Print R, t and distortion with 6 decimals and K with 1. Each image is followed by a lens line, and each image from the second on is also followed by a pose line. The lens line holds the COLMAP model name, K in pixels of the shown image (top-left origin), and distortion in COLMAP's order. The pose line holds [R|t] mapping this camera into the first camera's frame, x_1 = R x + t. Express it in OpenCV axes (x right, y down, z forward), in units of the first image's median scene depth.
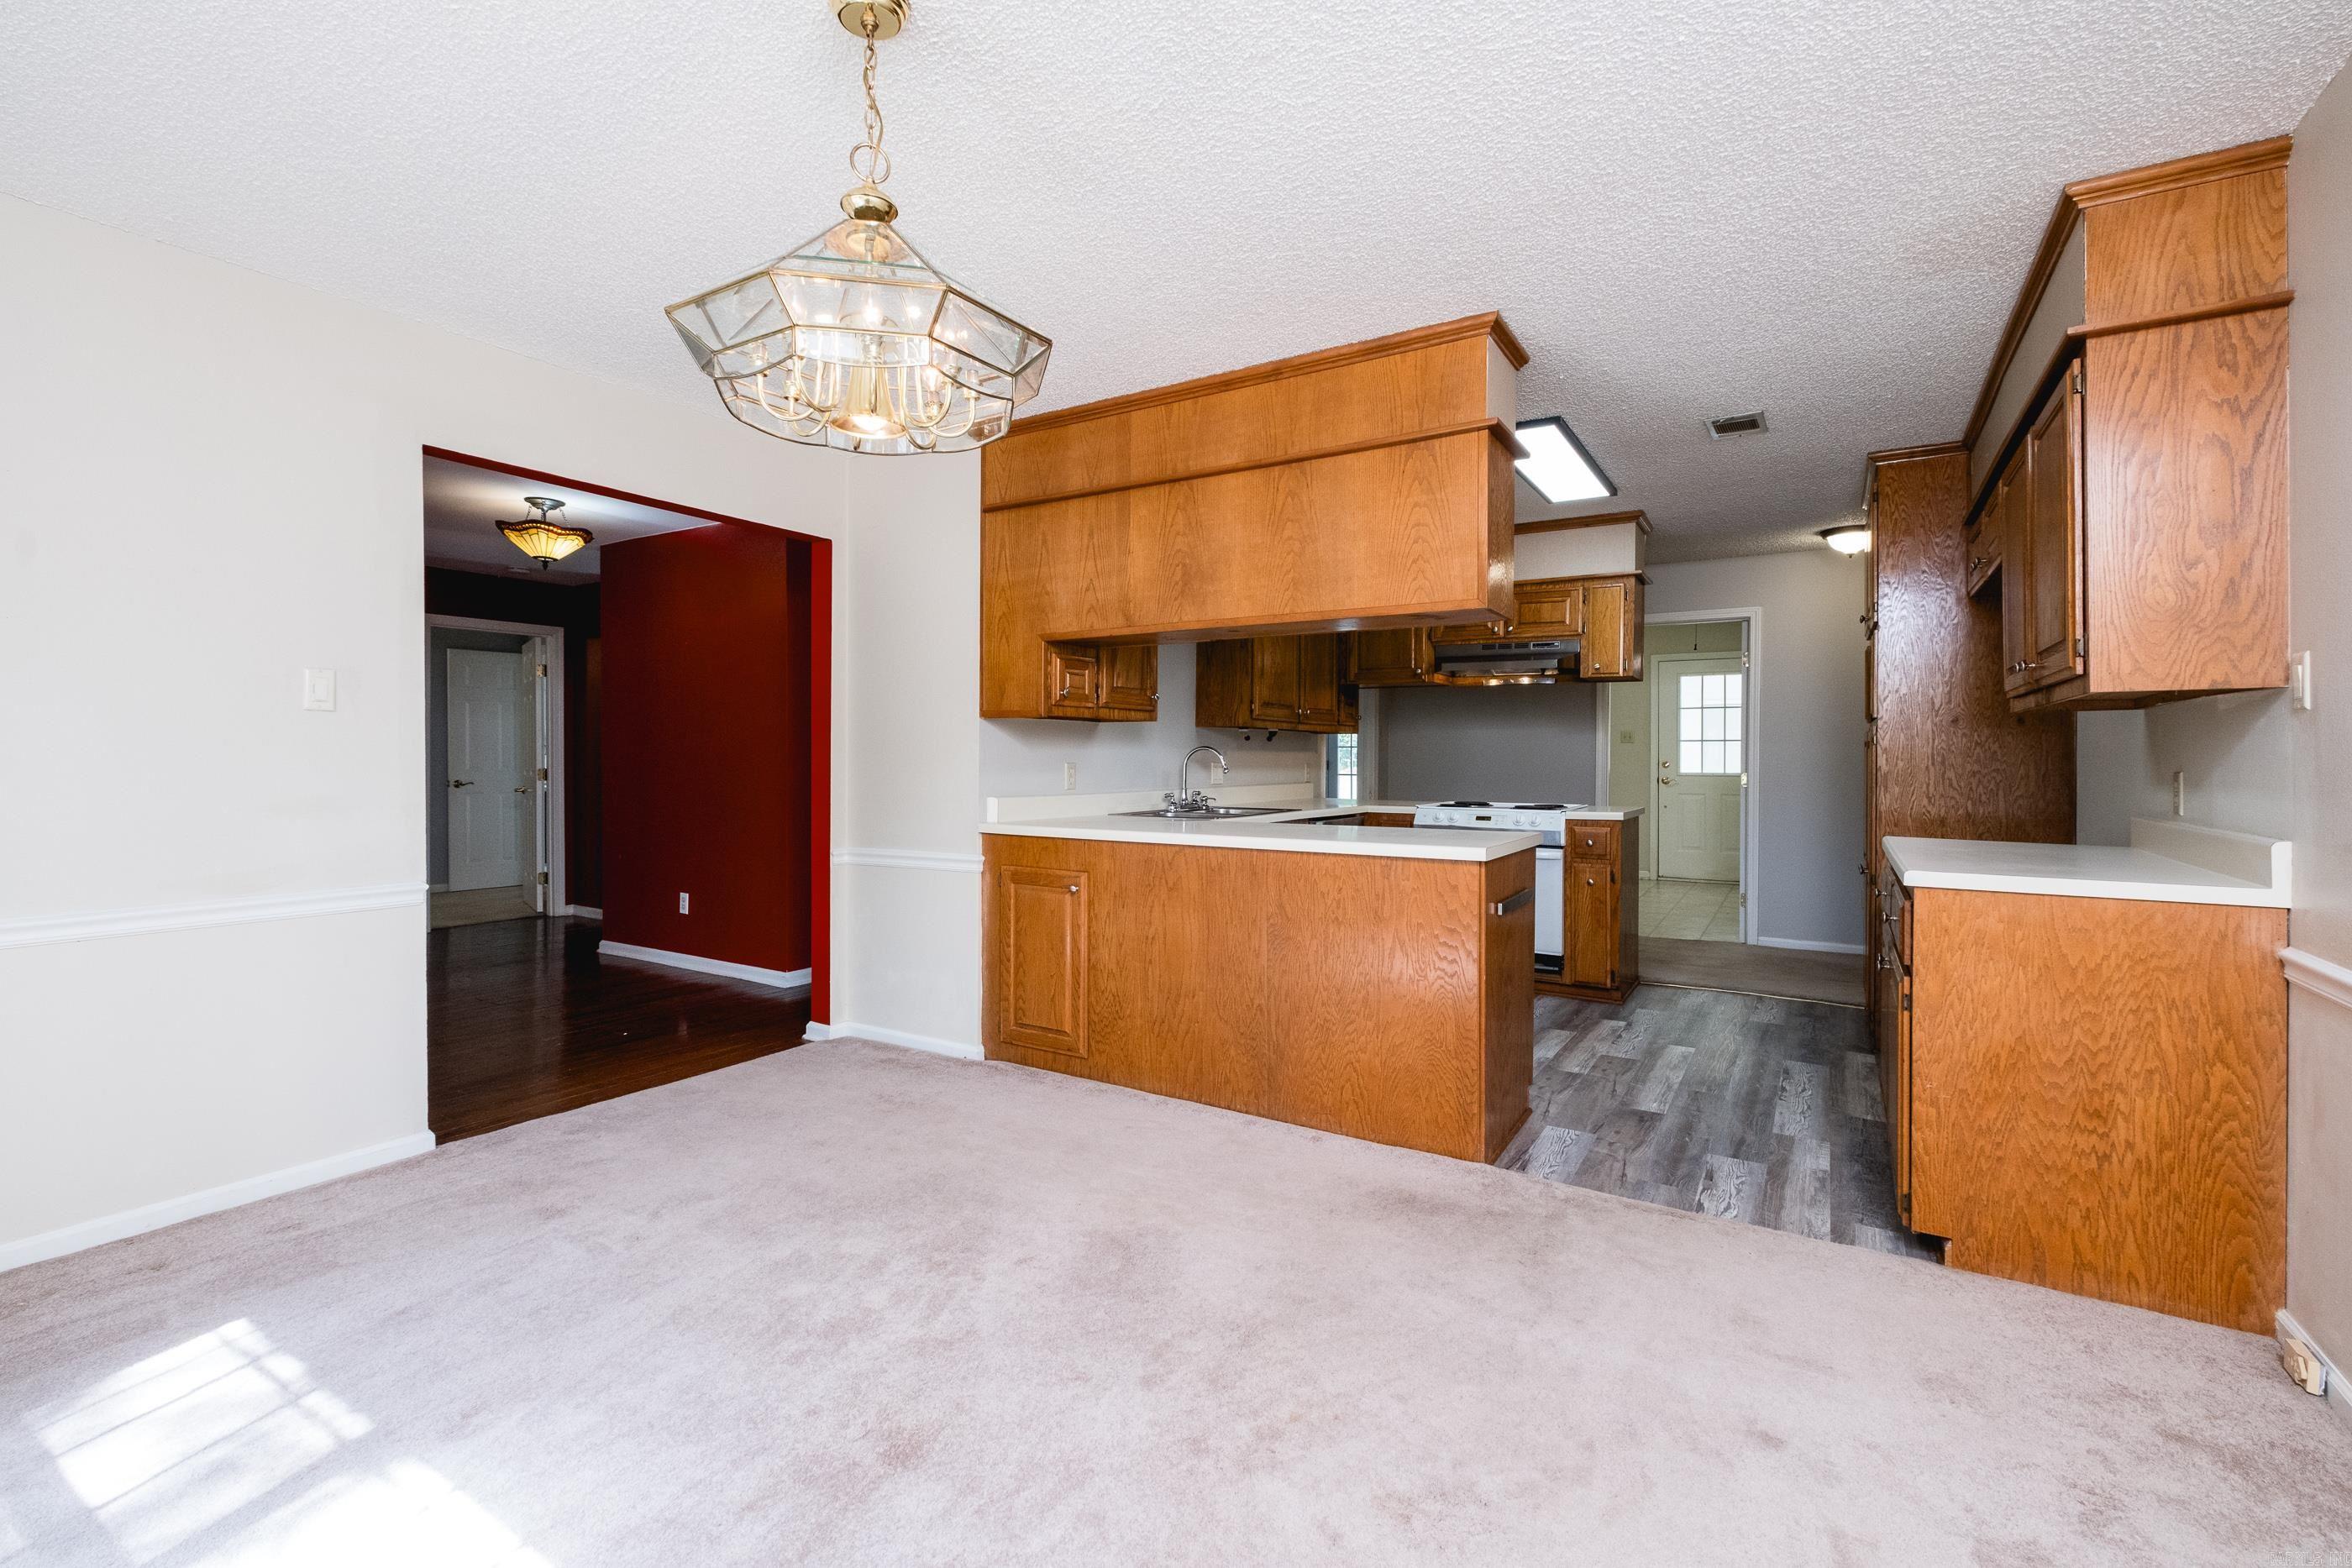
lens RADIAL K [[1027.9, 0, 1176.0], [0, 1027.9, 784.0], [0, 0, 1]] dist [0.001314, -0.000327]
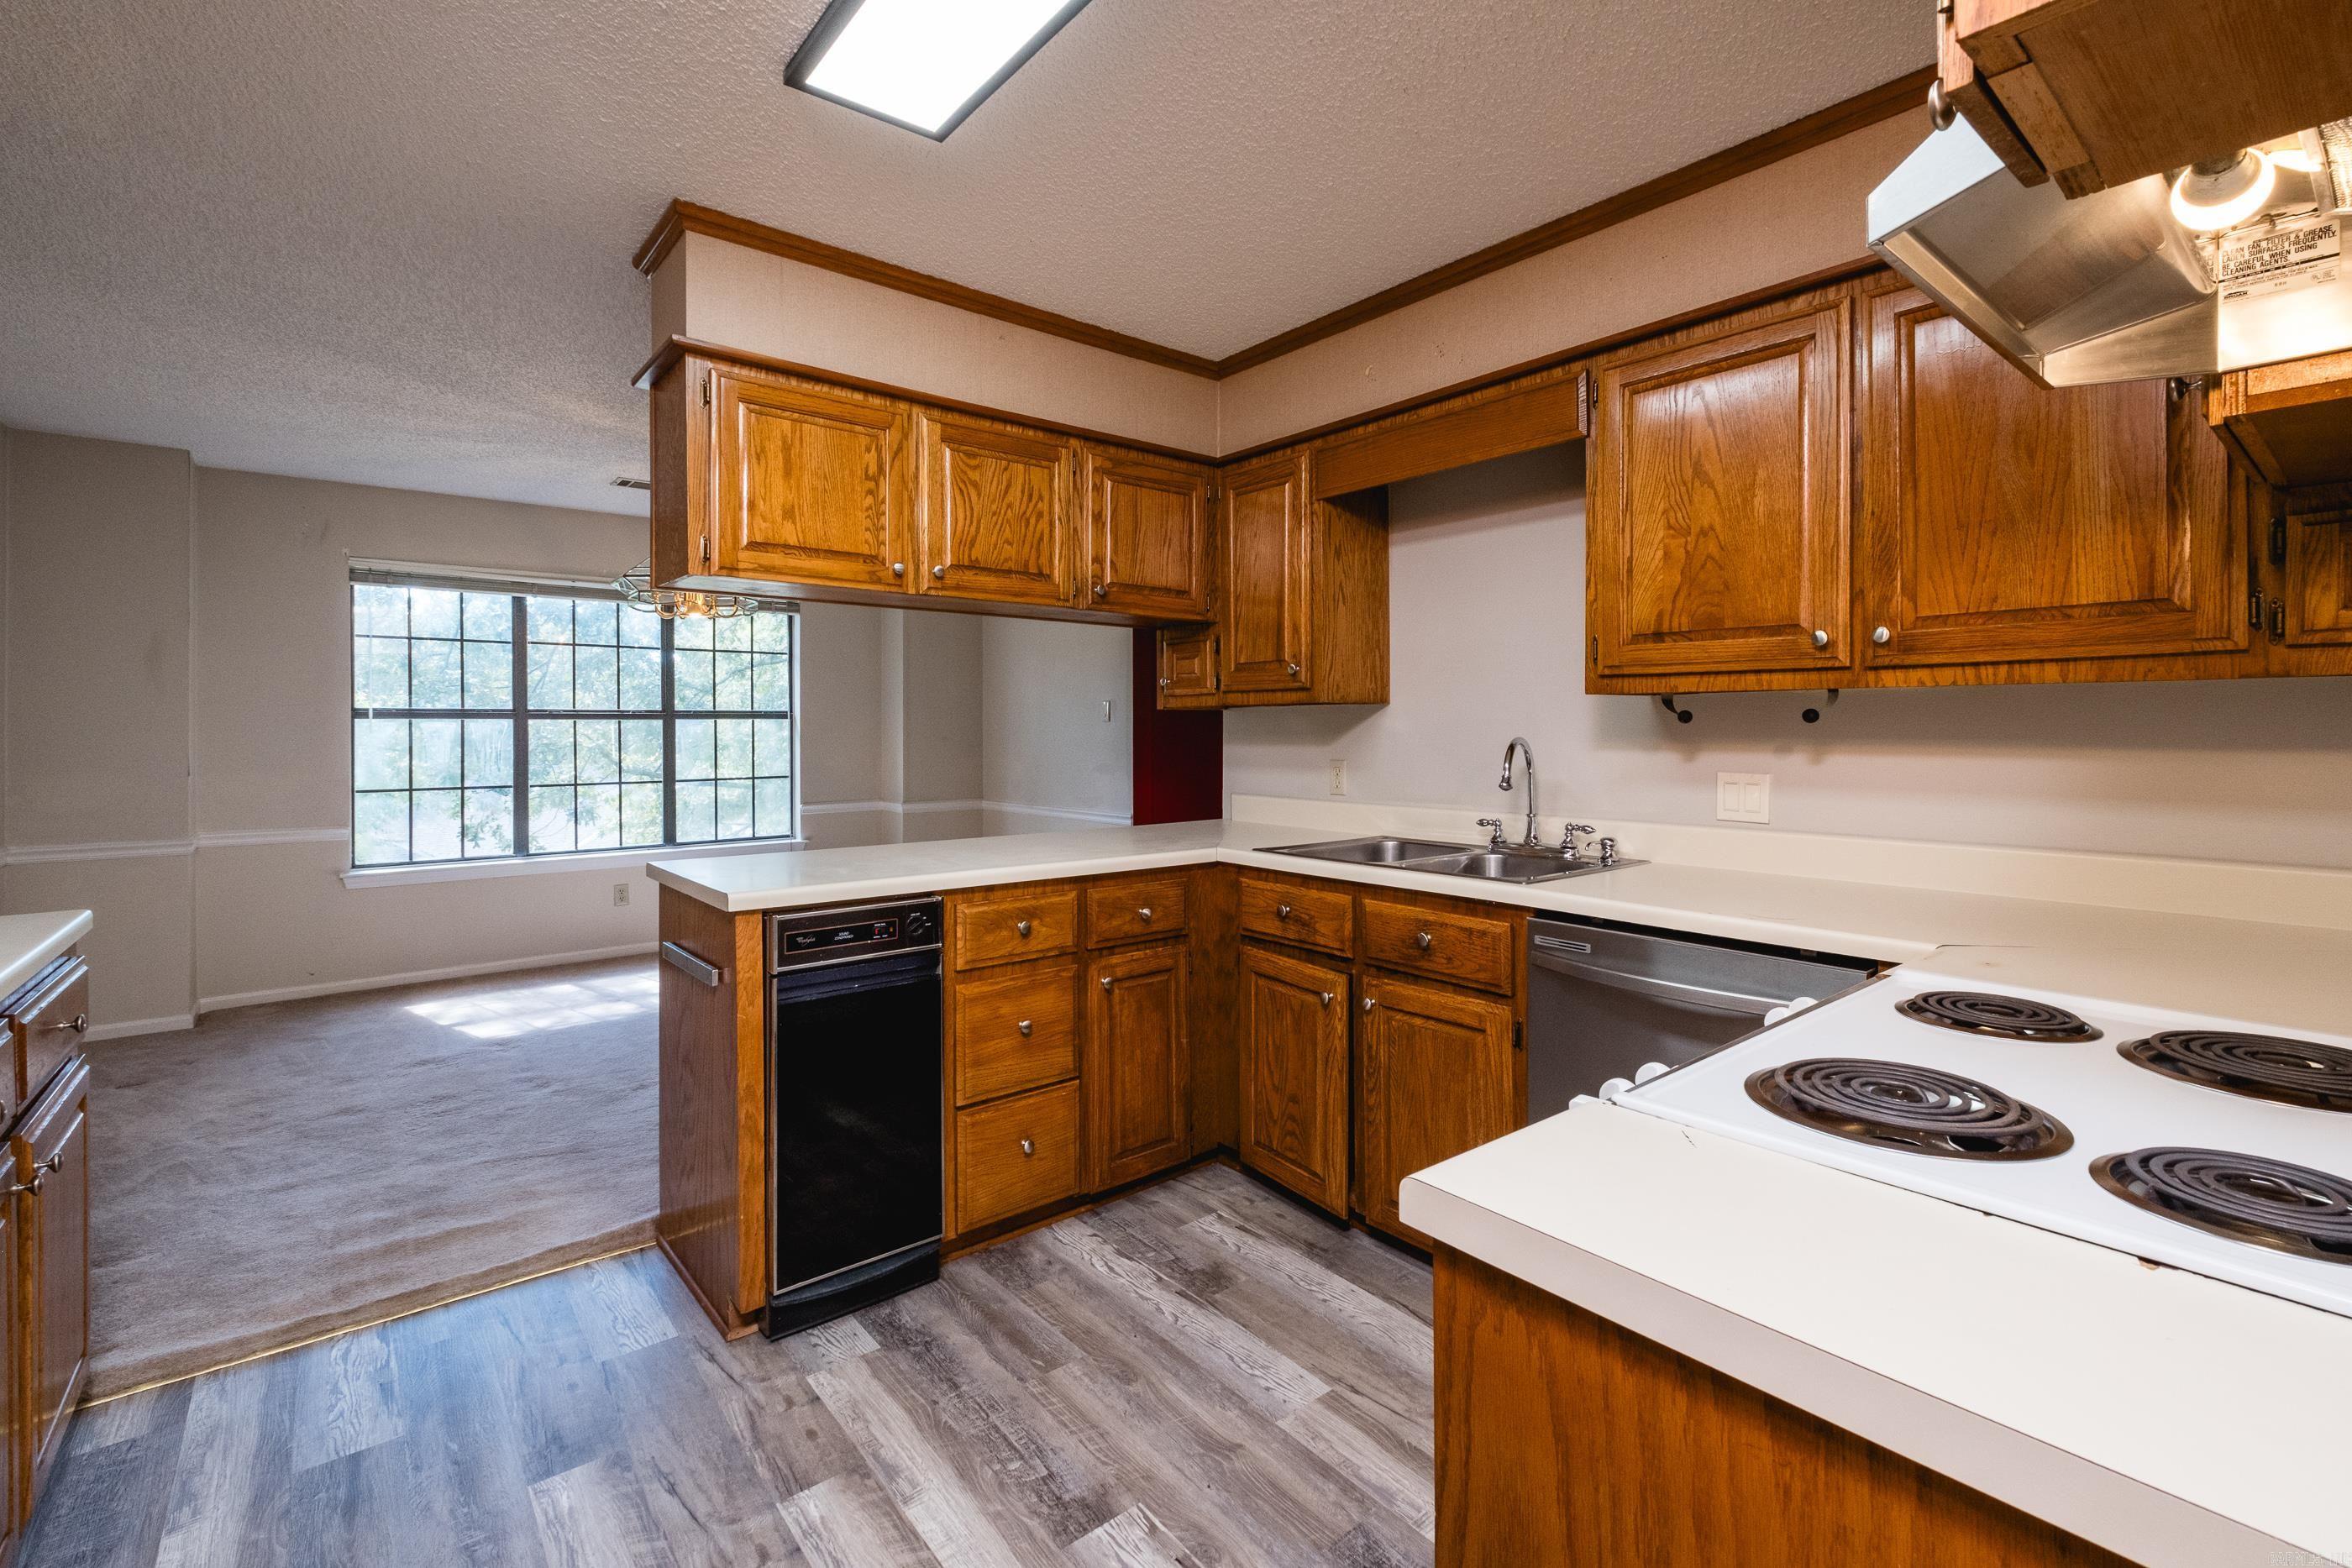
lens RADIAL K [[1029.9, 0, 1173.0], [0, 1029.9, 750.3], [0, 0, 1]] dist [-0.000004, -0.000153]
pose [[-0.319985, 0.007040, -0.947396, 0.850347], [-0.013989, 0.999828, 0.012155, -0.048288], [0.947319, 0.017143, -0.319832, 1.456397]]
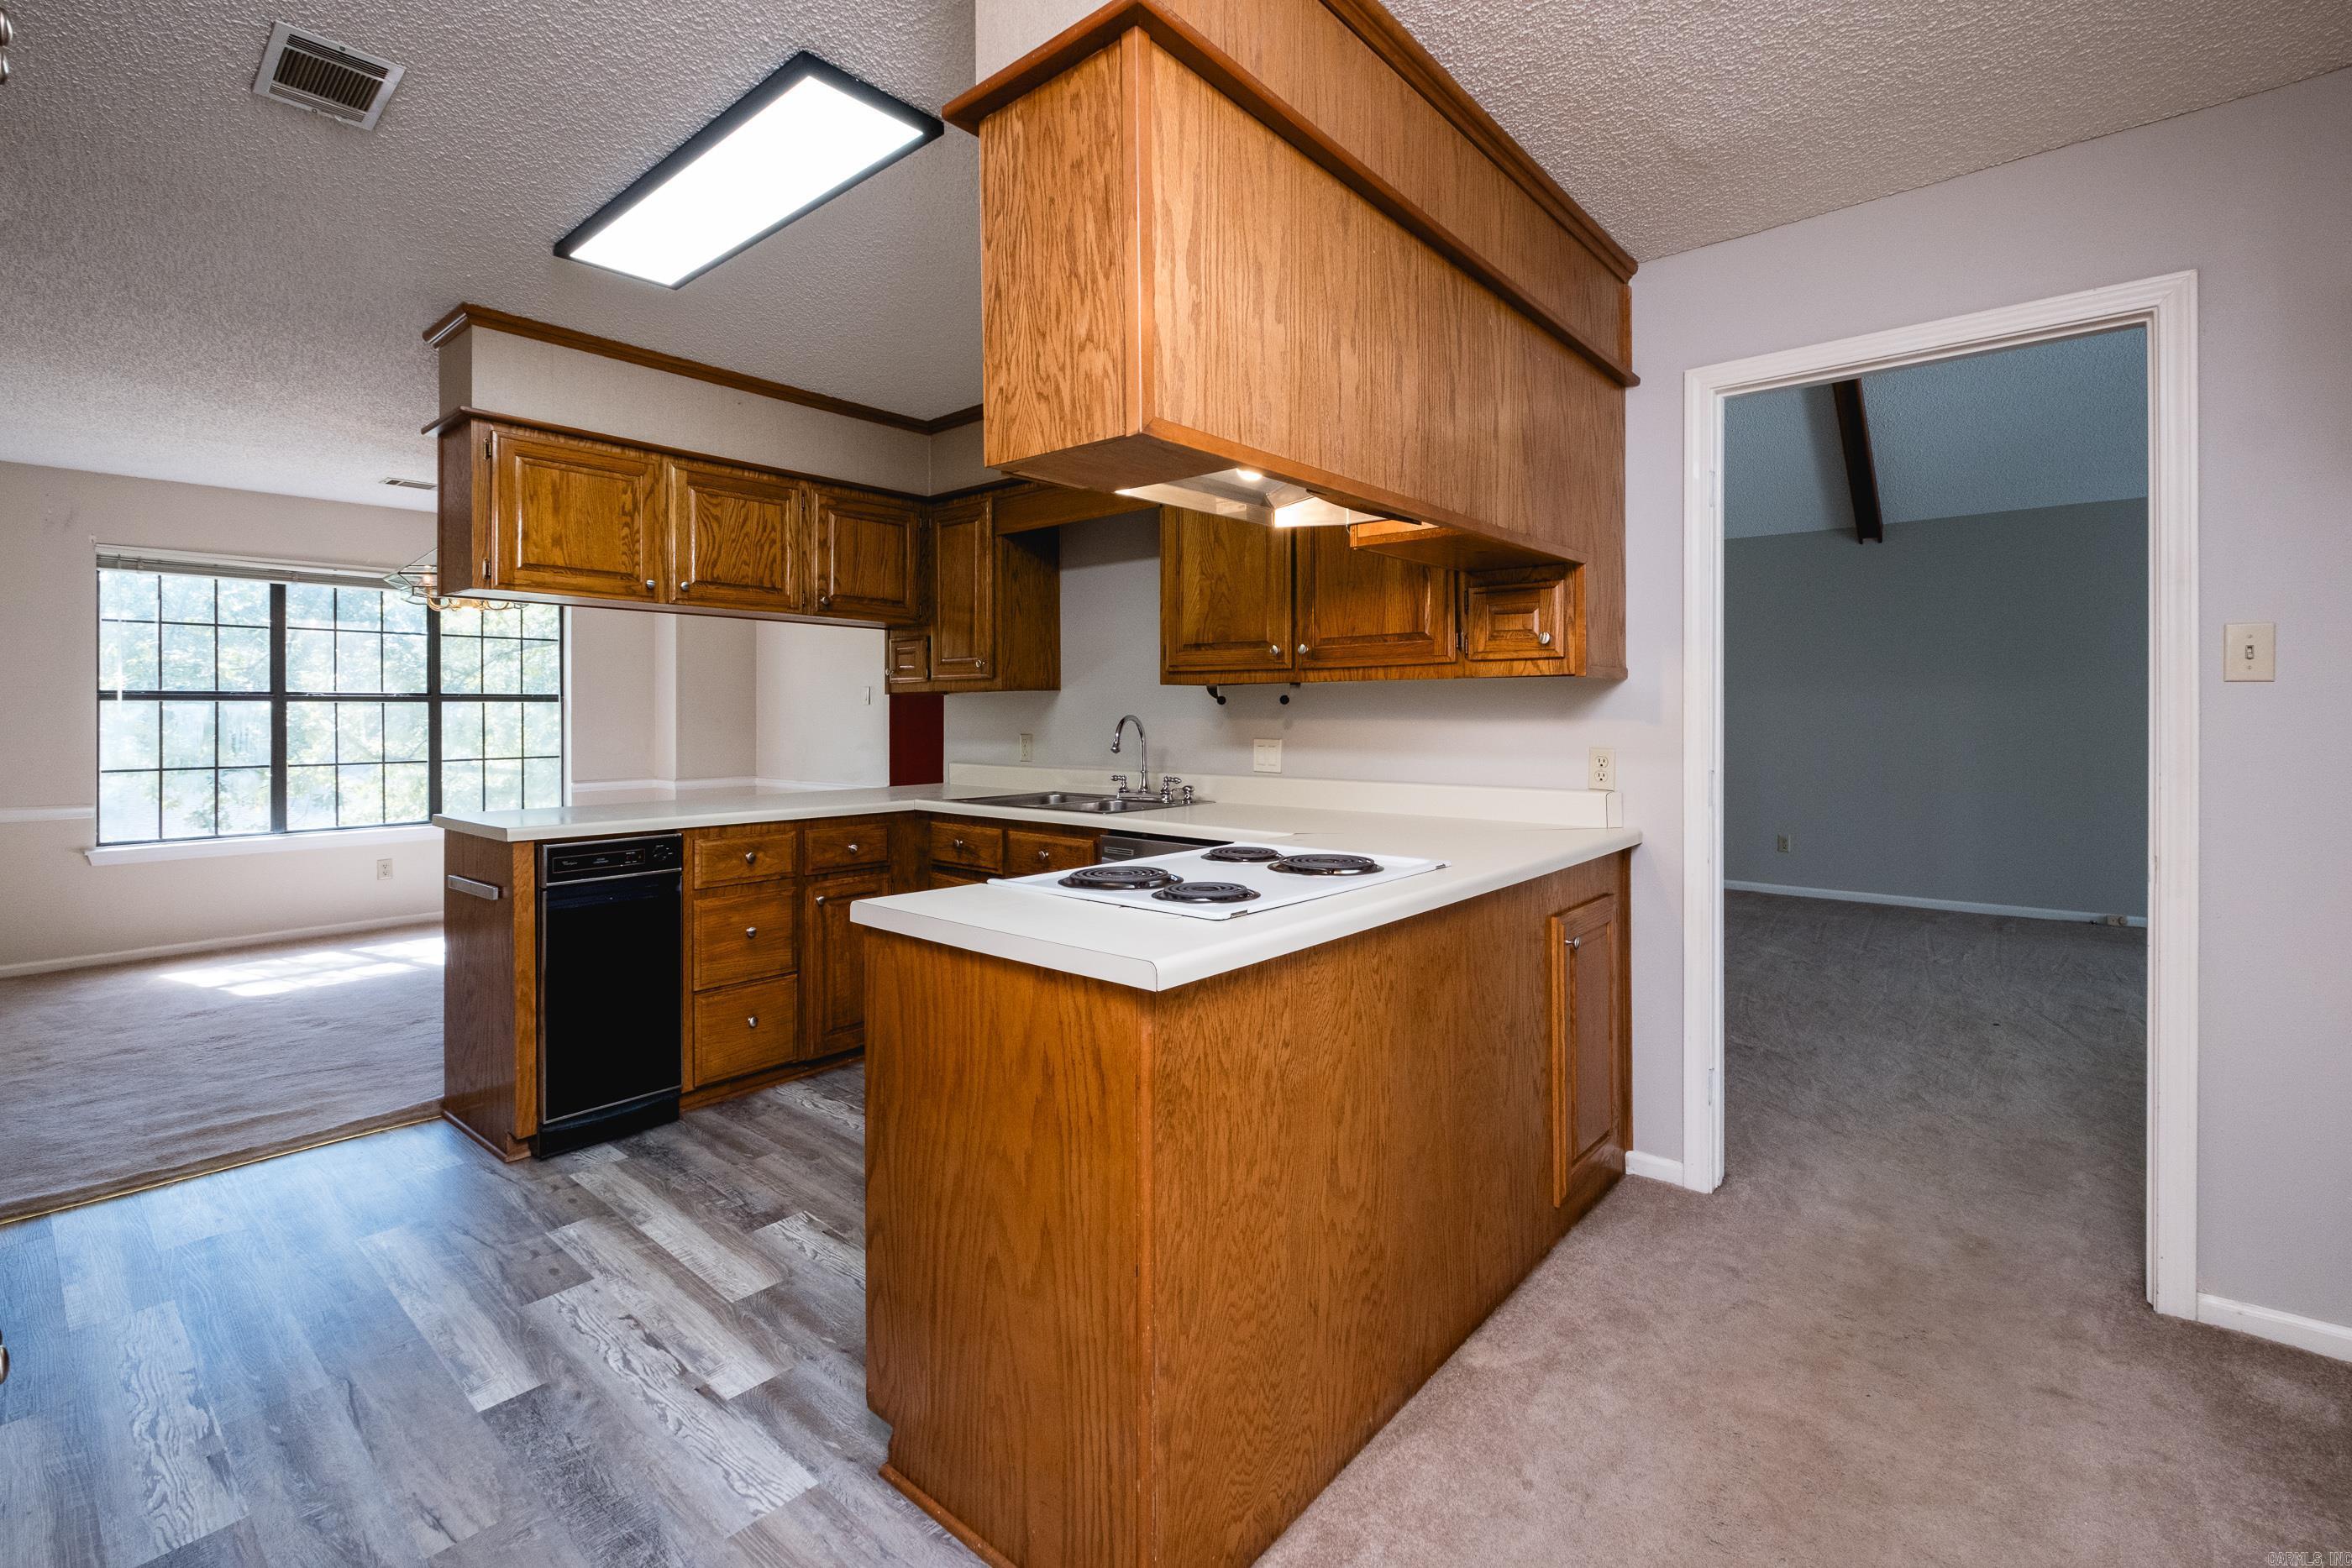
lens RADIAL K [[1037.7, 0, 1187.2], [0, 1037.7, 729.7], [0, 0, 1]] dist [0.000609, -0.003322]
pose [[-0.141398, -0.000147, -0.989953, 1.102782], [-0.012899, 0.999915, 0.001694, -0.039698], [0.989869, 0.013009, -0.141388, 1.668915]]
